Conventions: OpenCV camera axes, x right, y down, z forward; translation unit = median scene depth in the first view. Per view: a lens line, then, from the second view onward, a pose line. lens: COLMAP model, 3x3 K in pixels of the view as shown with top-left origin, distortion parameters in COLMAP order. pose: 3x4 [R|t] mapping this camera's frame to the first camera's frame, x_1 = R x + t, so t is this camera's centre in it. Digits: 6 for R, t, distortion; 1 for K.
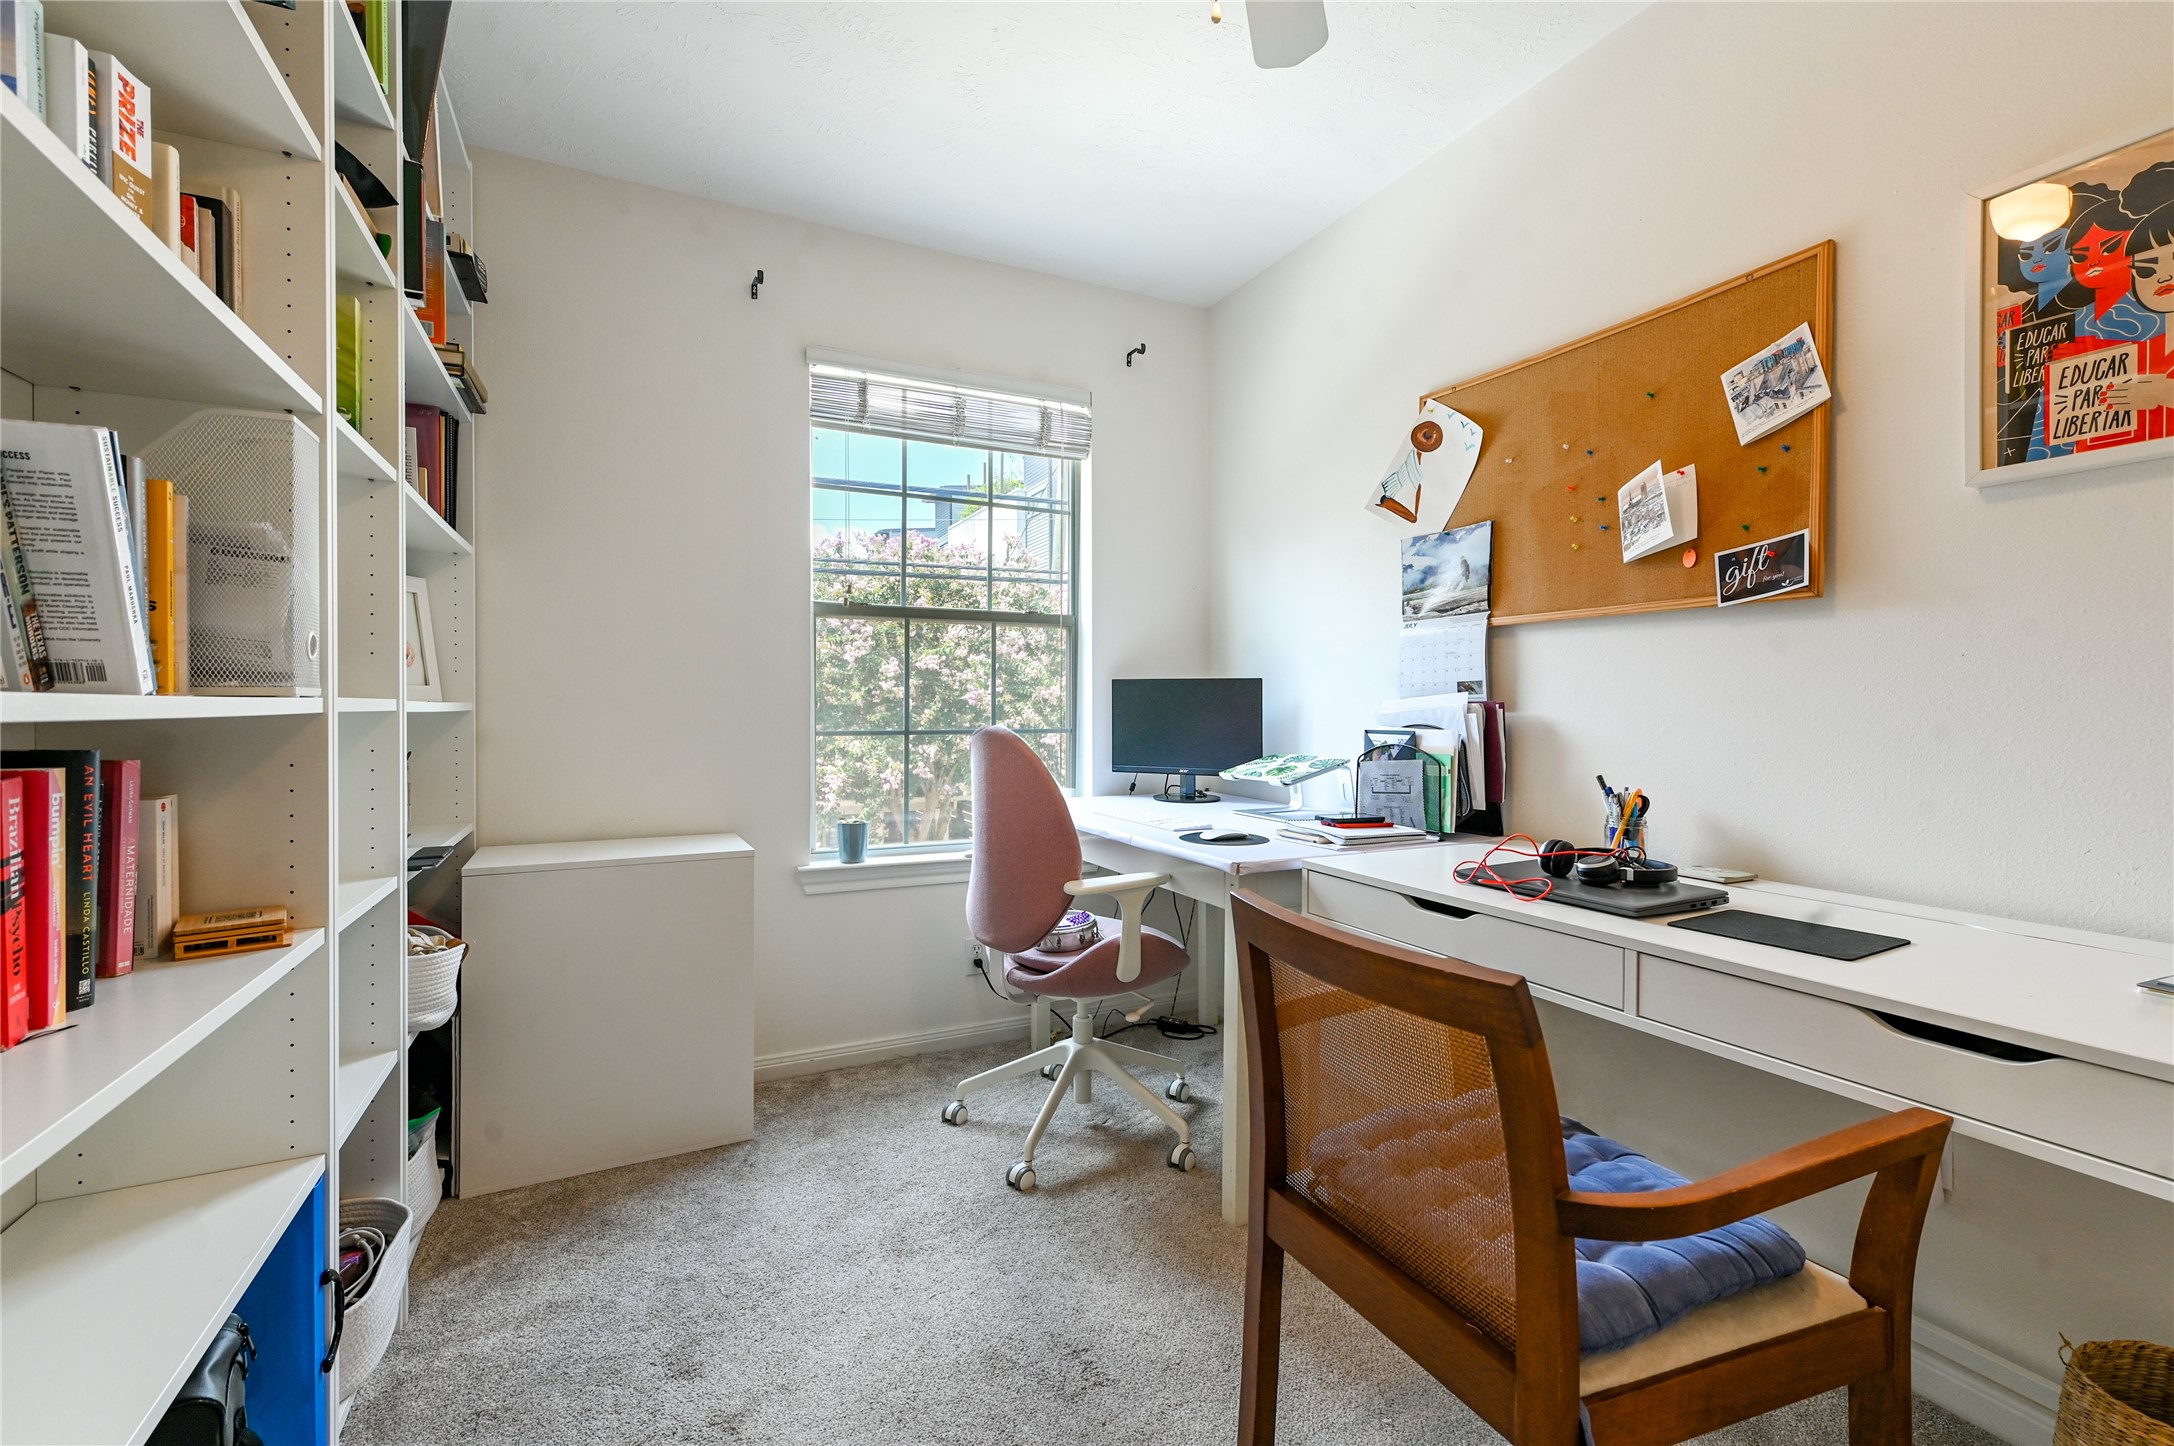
lens RADIAL K [[951.8, 0, 1092.8], [0, 951.8, 721.9], [0, 0, 1]] dist [0.001414, 0.000011]
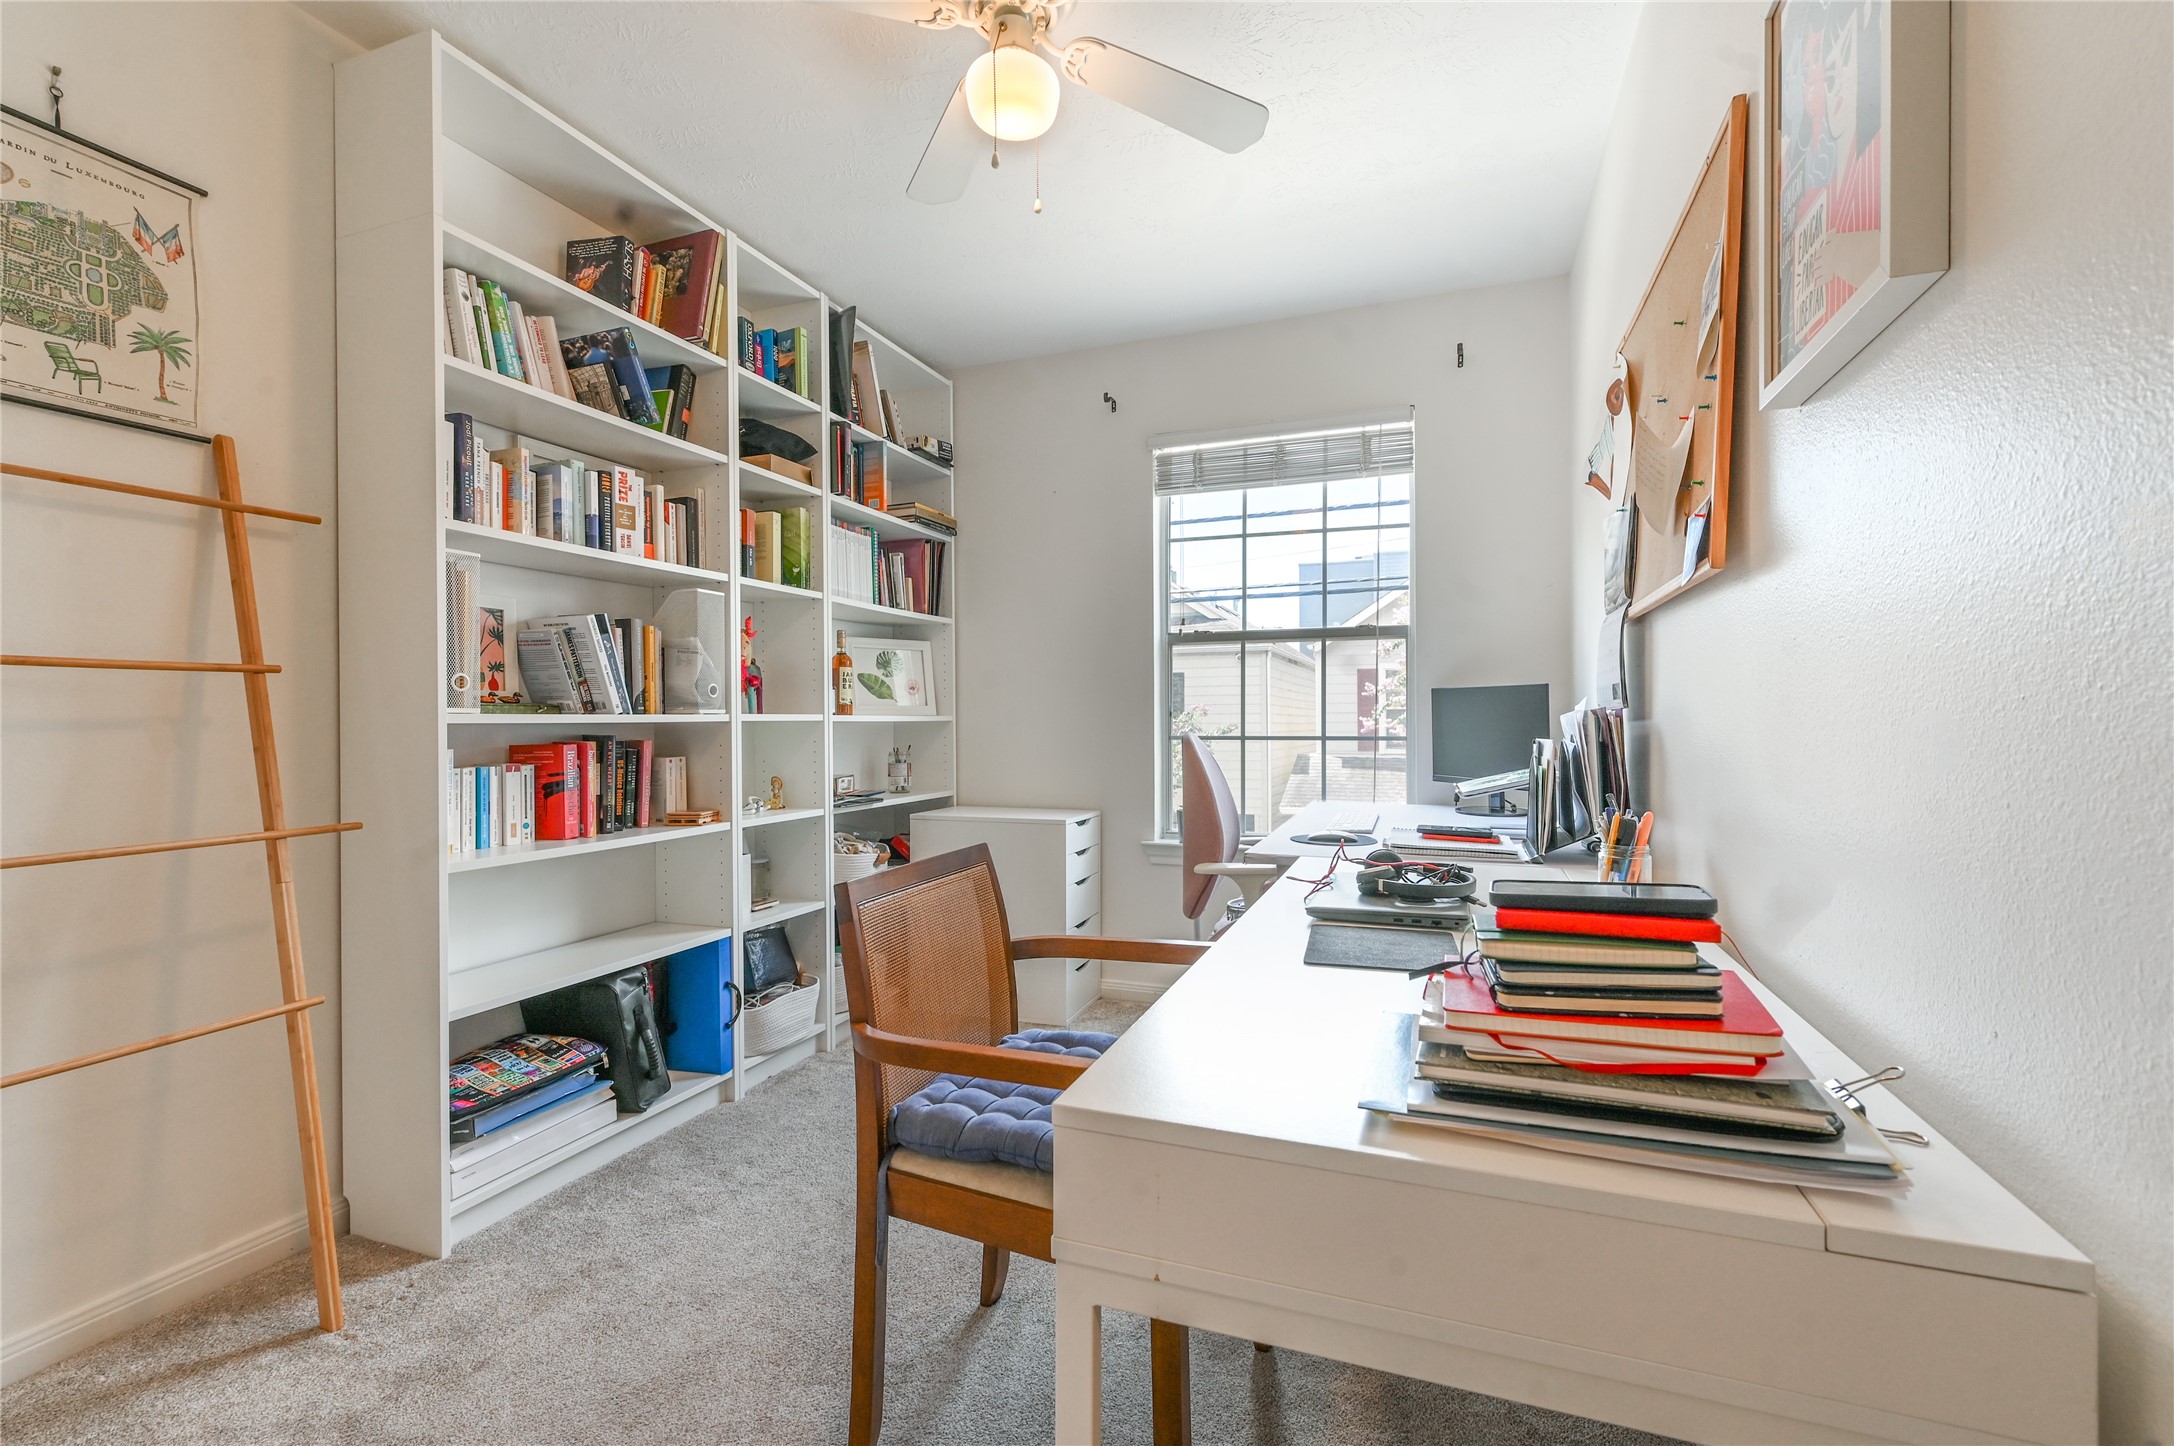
lens RADIAL K [[951.8, 0, 1085.8], [0, 951.8, 720.5], [0, 0, 1]] dist [0.001414, 0.000011]
pose [[0.676534, -0.000974, -0.736410, 1.307338], [-0.007166, 0.999943, -0.007906, -0.000389], [0.736376, 0.010625, 0.676489, 0.153329]]
